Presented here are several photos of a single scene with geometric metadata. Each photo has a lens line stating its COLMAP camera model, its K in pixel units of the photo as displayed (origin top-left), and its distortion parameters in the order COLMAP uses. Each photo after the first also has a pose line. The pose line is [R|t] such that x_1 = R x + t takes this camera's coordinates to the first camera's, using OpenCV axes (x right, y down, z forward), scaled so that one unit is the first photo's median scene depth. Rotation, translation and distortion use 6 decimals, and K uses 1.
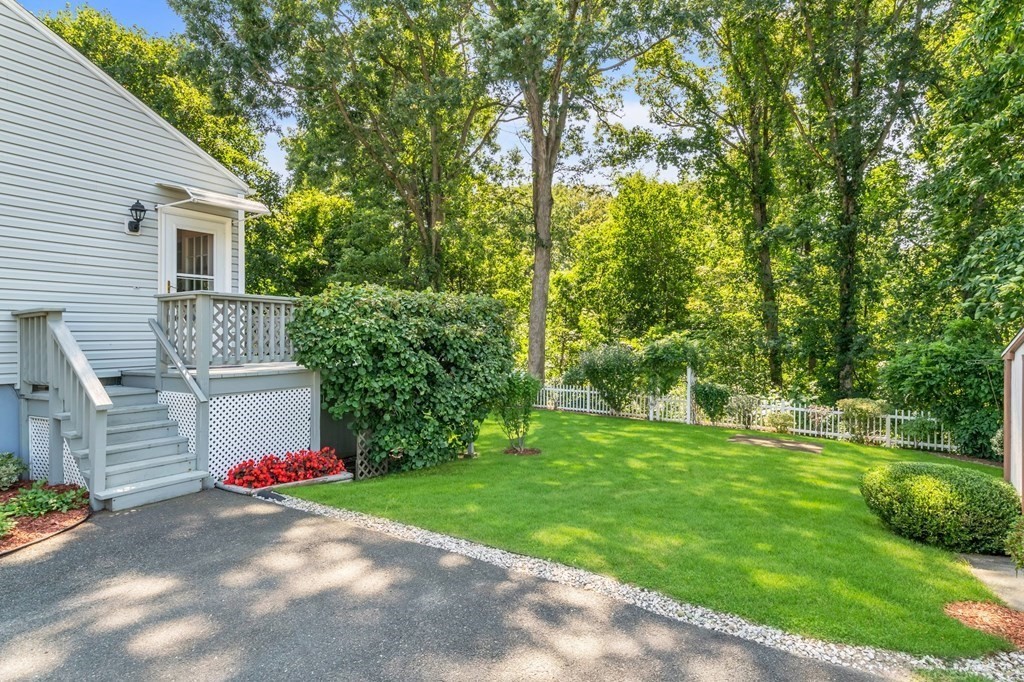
lens RADIAL K [[526.5, 0, 525.8], [0, 526.5, 338.3], [0, 0, 1]] dist [-0.002821, 0.000360]
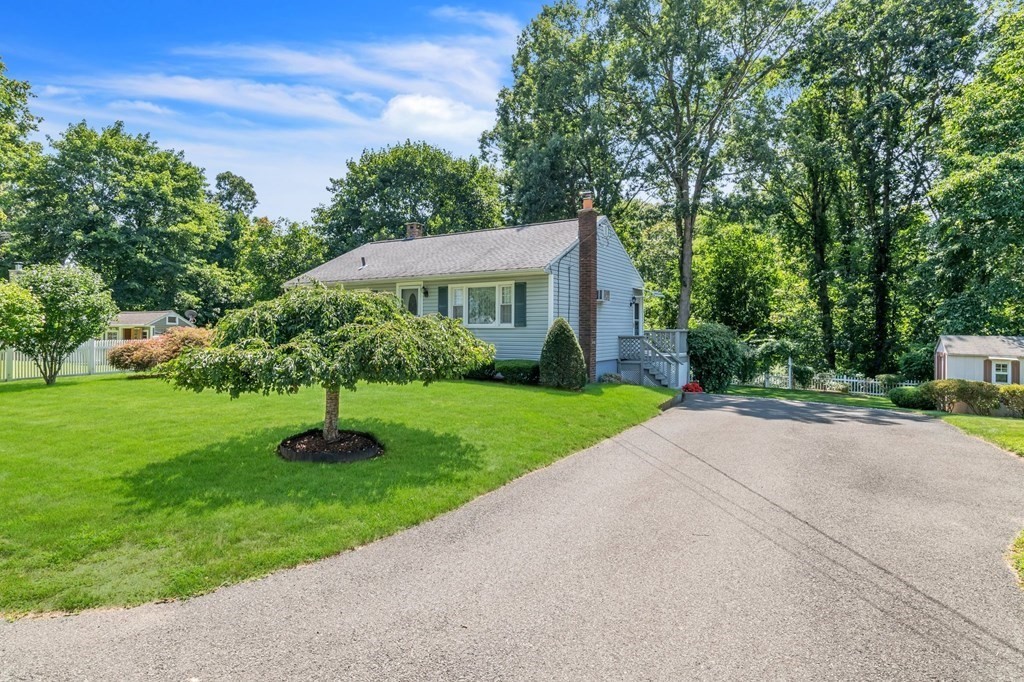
lens RADIAL K [[526.5, 0, 525.8], [0, 526.5, 338.3], [0, 0, 1]] dist [-0.002821, 0.000360]
pose [[0.999336, -0.003404, -0.036281, -0.335201], [0.003744, 0.999950, 0.009313, -0.019479], [0.036247, -0.009443, 0.999298, -0.522495]]
